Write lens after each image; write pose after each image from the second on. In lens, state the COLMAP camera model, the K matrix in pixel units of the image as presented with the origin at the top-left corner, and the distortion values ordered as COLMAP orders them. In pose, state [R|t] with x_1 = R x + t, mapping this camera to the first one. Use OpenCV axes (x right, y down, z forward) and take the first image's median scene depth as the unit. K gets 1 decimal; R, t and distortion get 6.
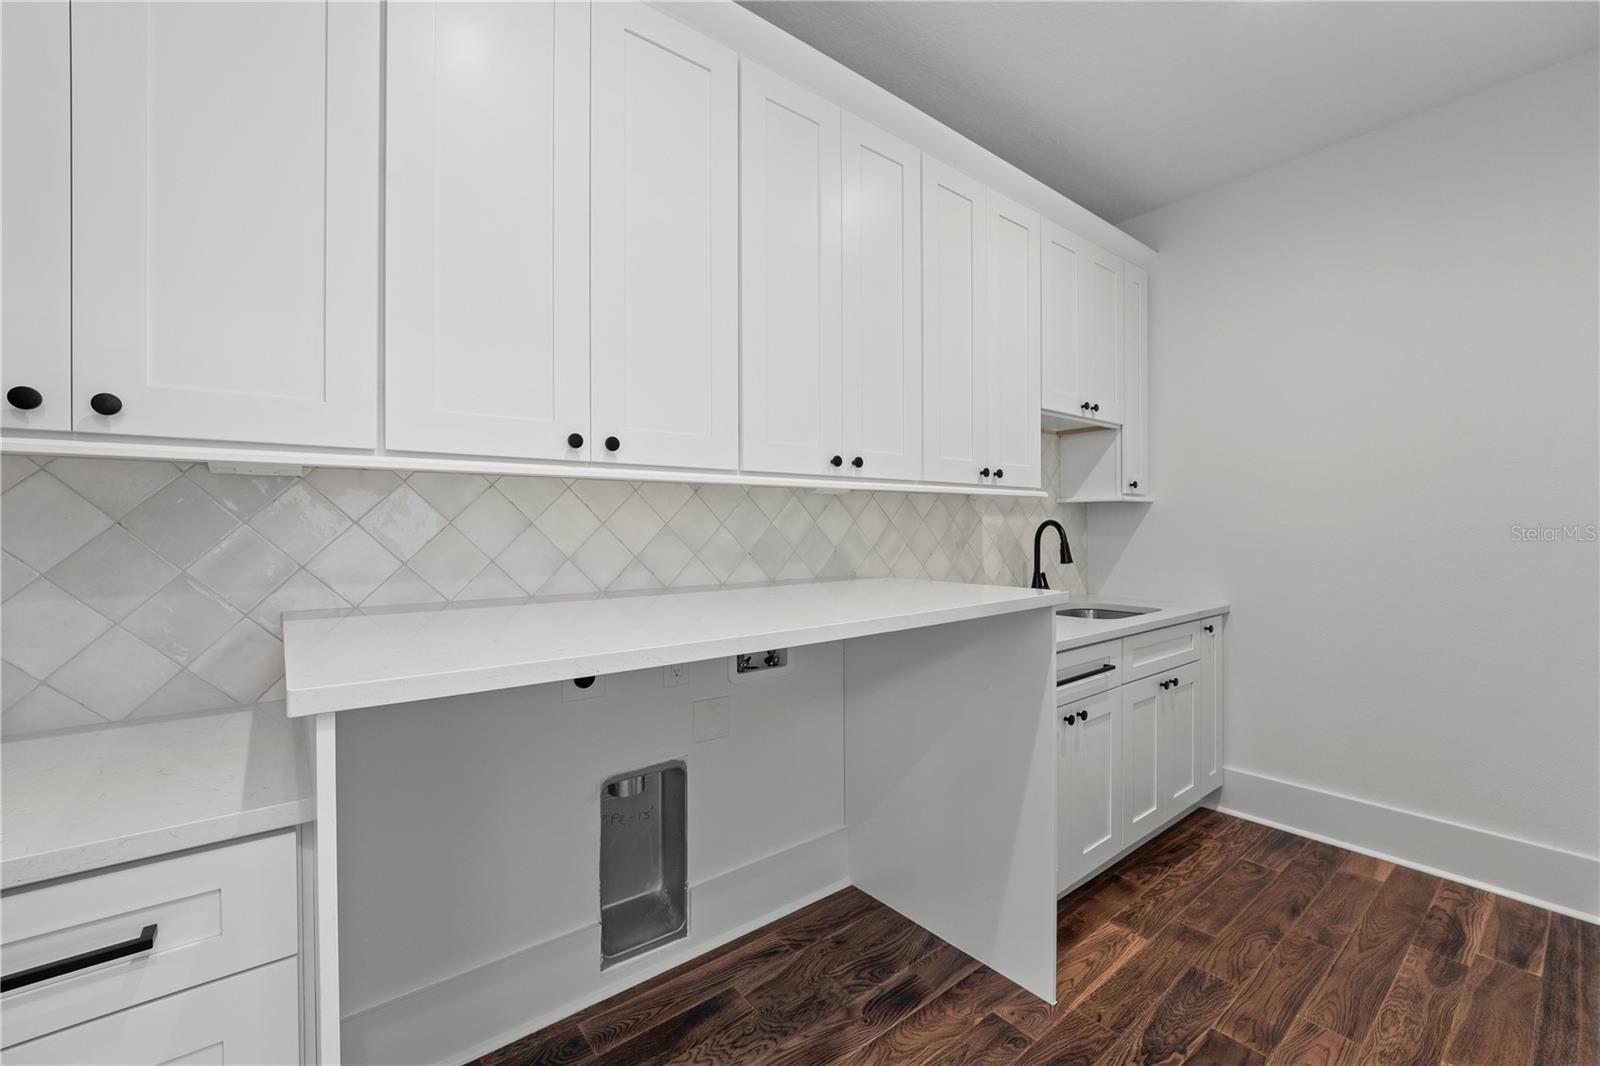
lens RADIAL K [[659.6, 0, 800.0], [0, 659.6, 533.0], [0, 0, 1]] dist [-0.000229, -0.000002]
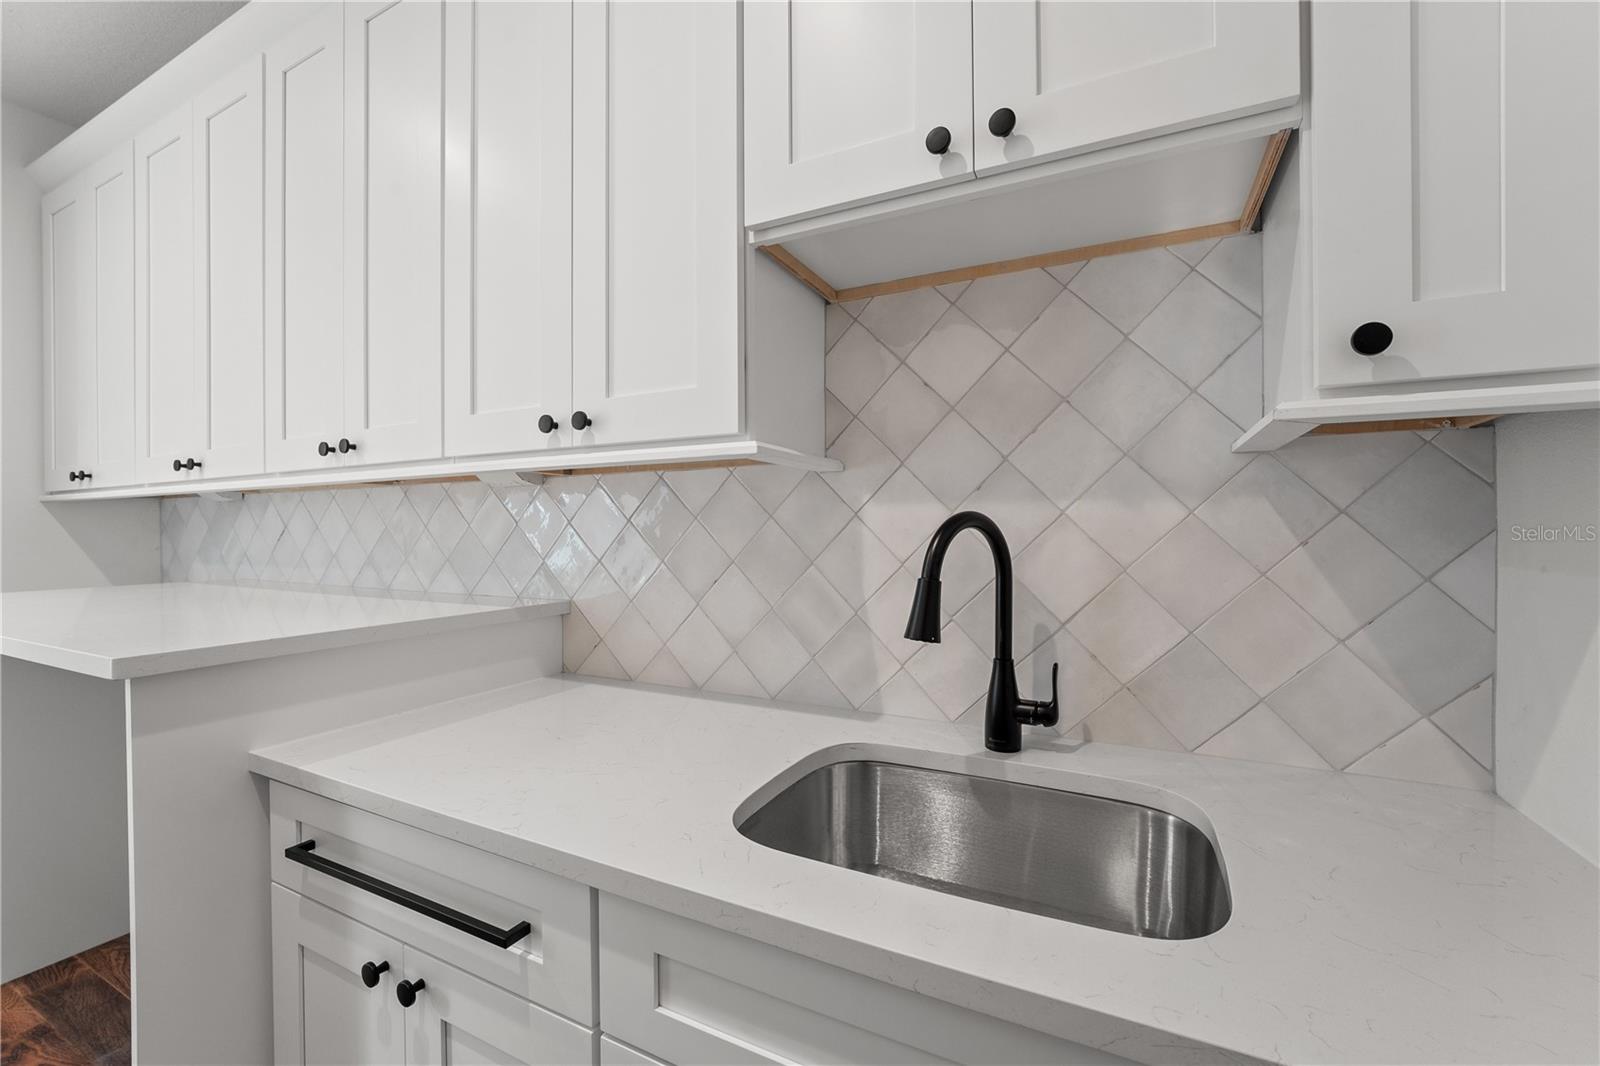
lens RADIAL K [[659.6, 0, 800.0], [0, 659.6, 533.0], [0, 0, 1]] dist [-0.000229, -0.000002]
pose [[0.409860, 0.014589, -0.912032, 0.704851], [-0.002253, 0.999885, 0.014982, -0.014341], [0.912146, -0.004086, 0.409846, 0.835602]]
